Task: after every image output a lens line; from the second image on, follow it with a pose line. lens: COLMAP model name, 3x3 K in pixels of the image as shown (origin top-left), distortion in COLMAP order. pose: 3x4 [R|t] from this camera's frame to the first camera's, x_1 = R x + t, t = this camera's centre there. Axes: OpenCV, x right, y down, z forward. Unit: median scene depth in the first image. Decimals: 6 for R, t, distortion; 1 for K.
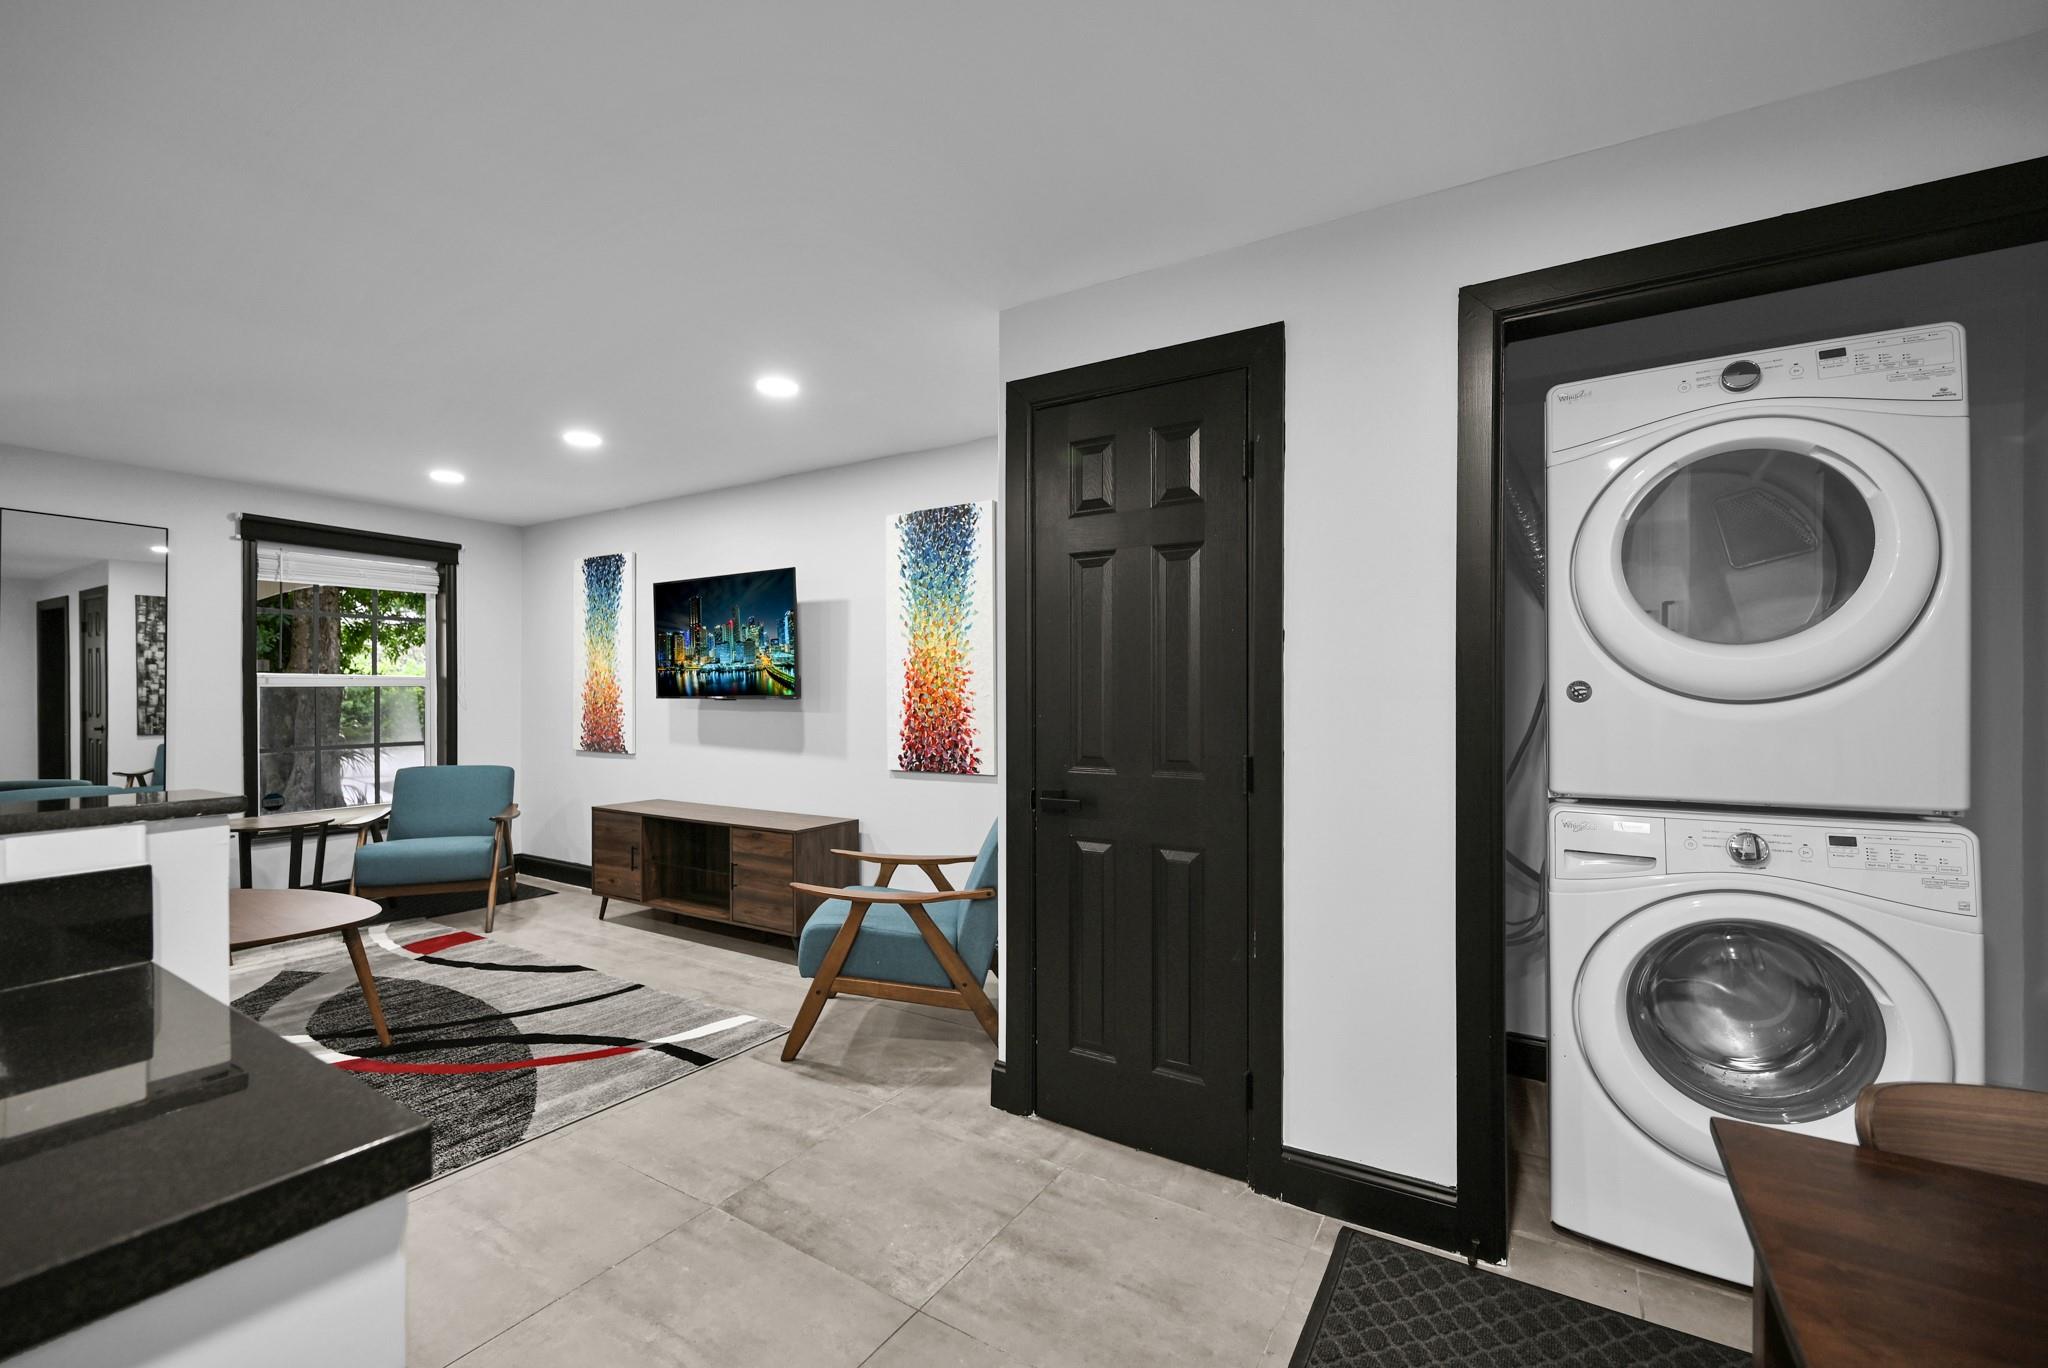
lens RADIAL K [[849.4, 0, 1019.3], [0, 849.4, 694.9], [0, 0, 1]] dist [0.012483, -0.000530]
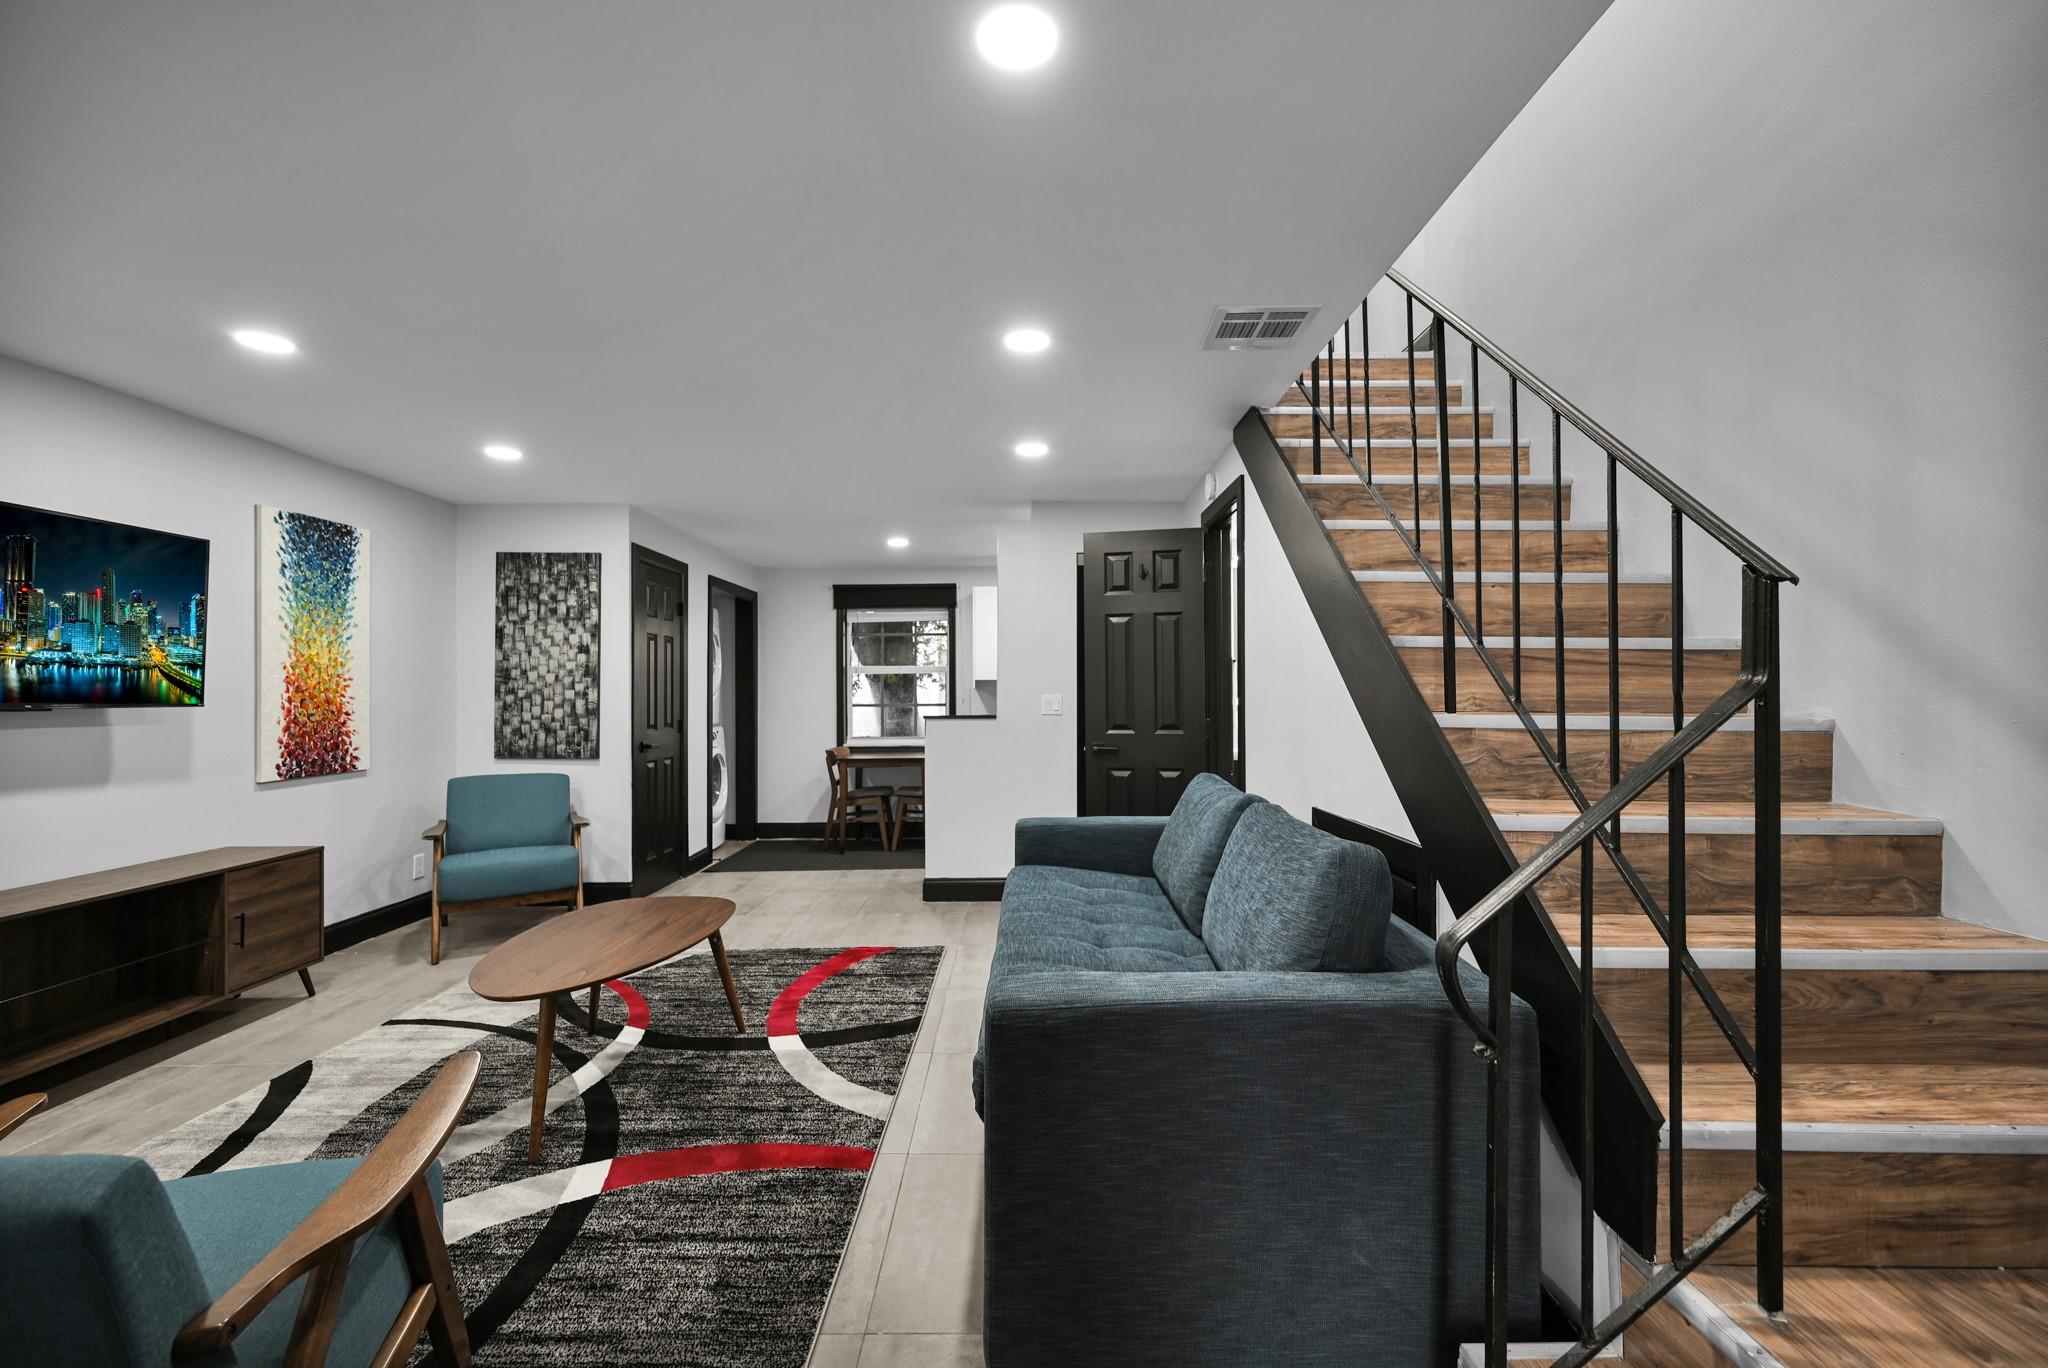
lens RADIAL K [[838.9, 0, 1024.0], [0, 838.9, 684.0], [0, 0, 1]] dist [-0.005244, -0.000130]
pose [[-0.529926, 0.012137, 0.847957, -1.414621], [0.004909, 0.999925, -0.011244, -0.003539], [-0.848030, -0.001796, -0.529945, 0.817817]]
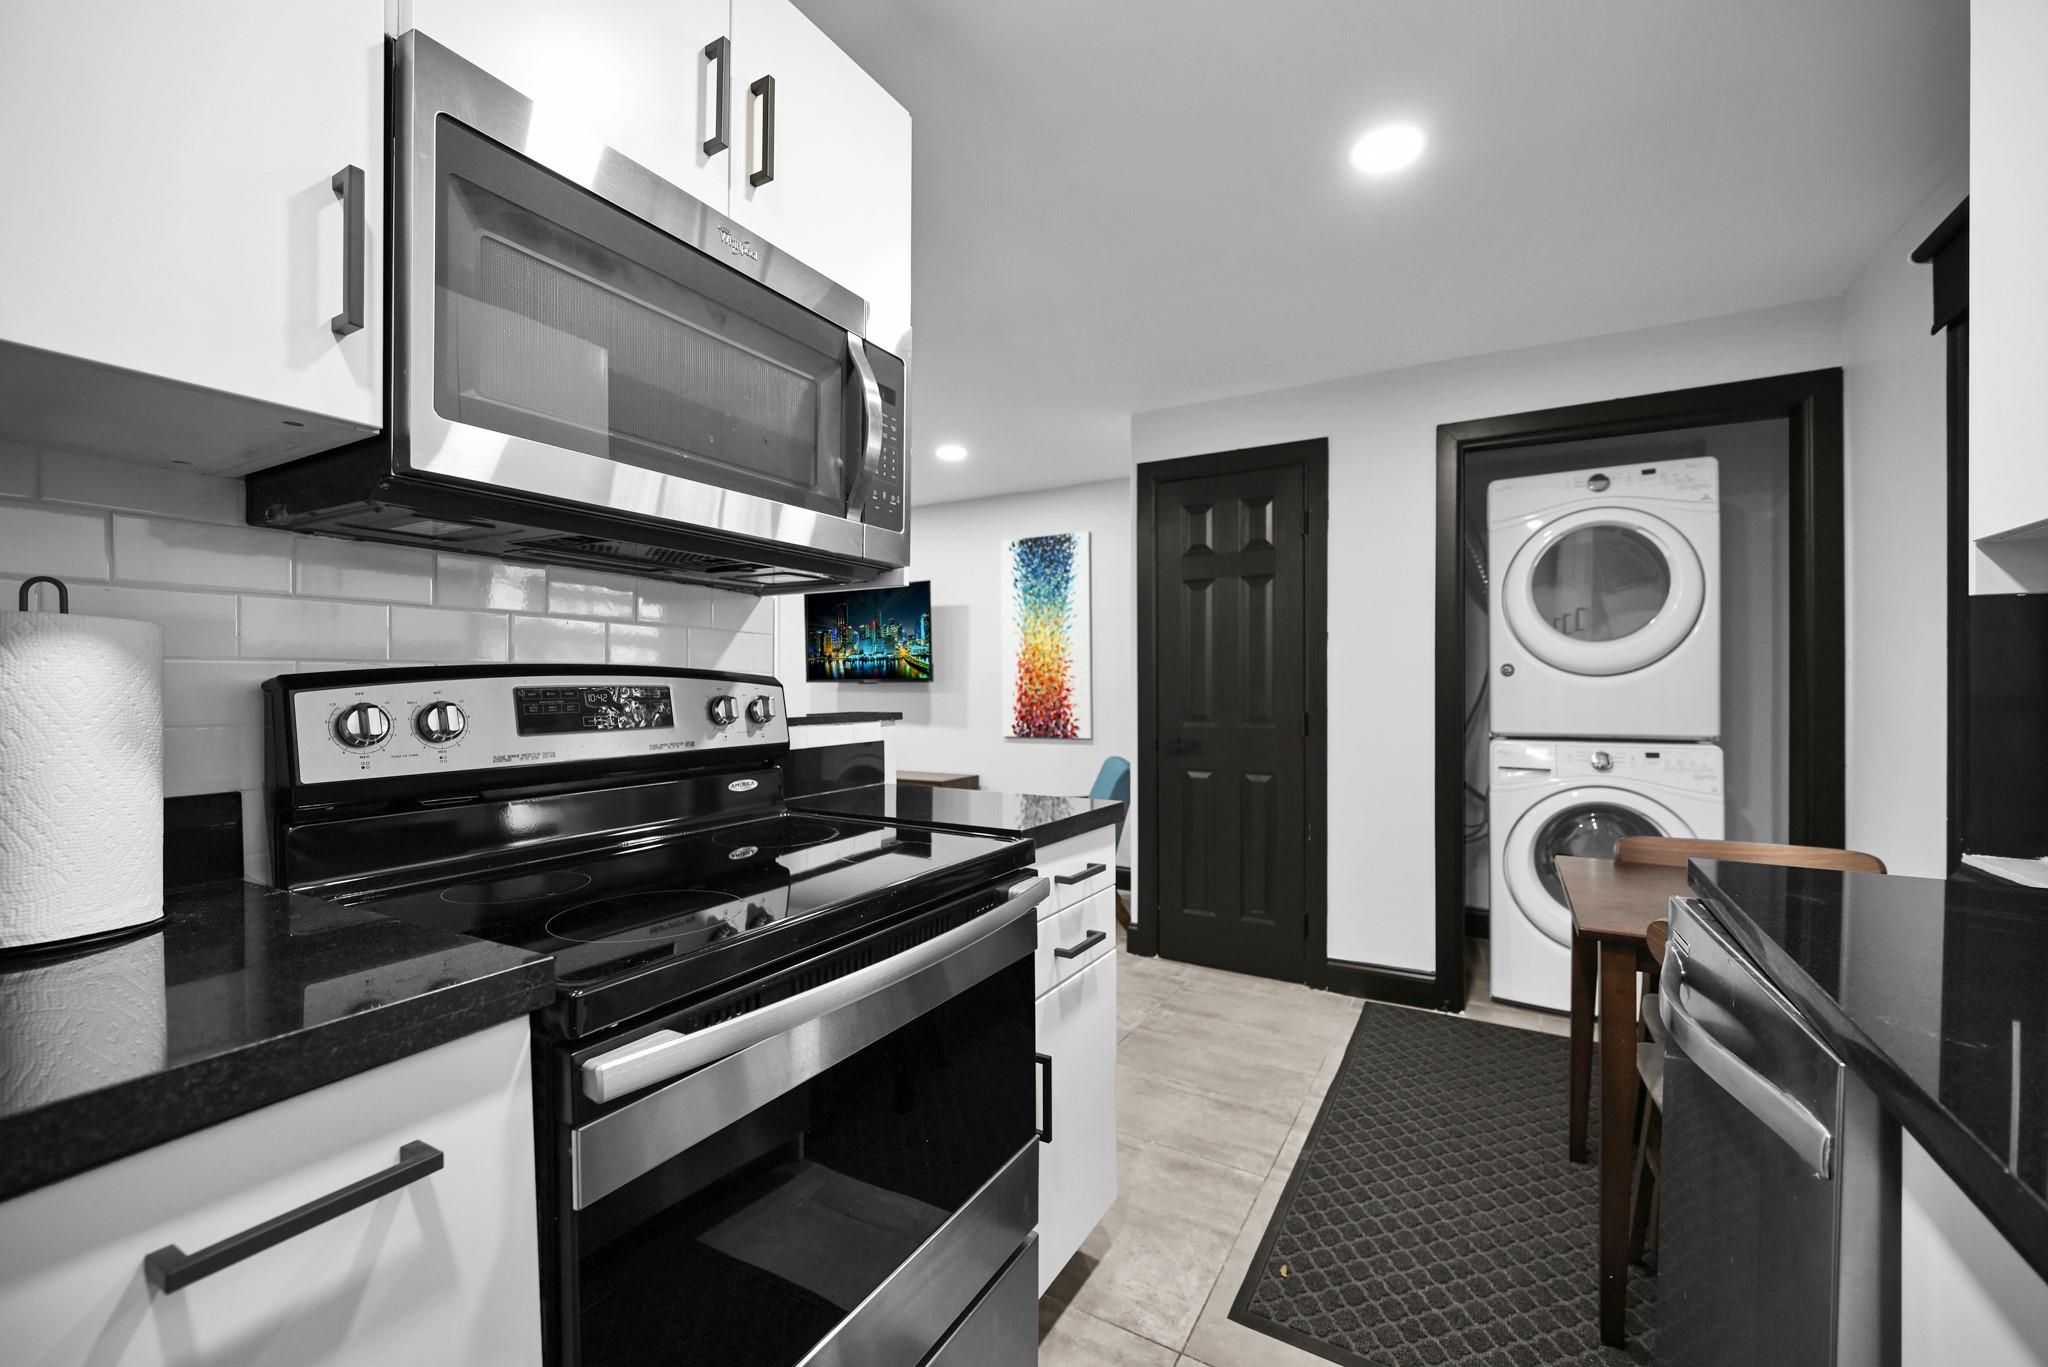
lens RADIAL K [[783.3, 0, 1064.8], [0, 783.3, 687.3], [0, 0, 1]] dist [0.000619, -0.000072]
pose [[0.998784, -0.002813, 0.049223, -0.124926], [0.002651, 0.999991, 0.003358, 0.010048], [-0.049232, -0.003224, 0.998782, -0.214181]]
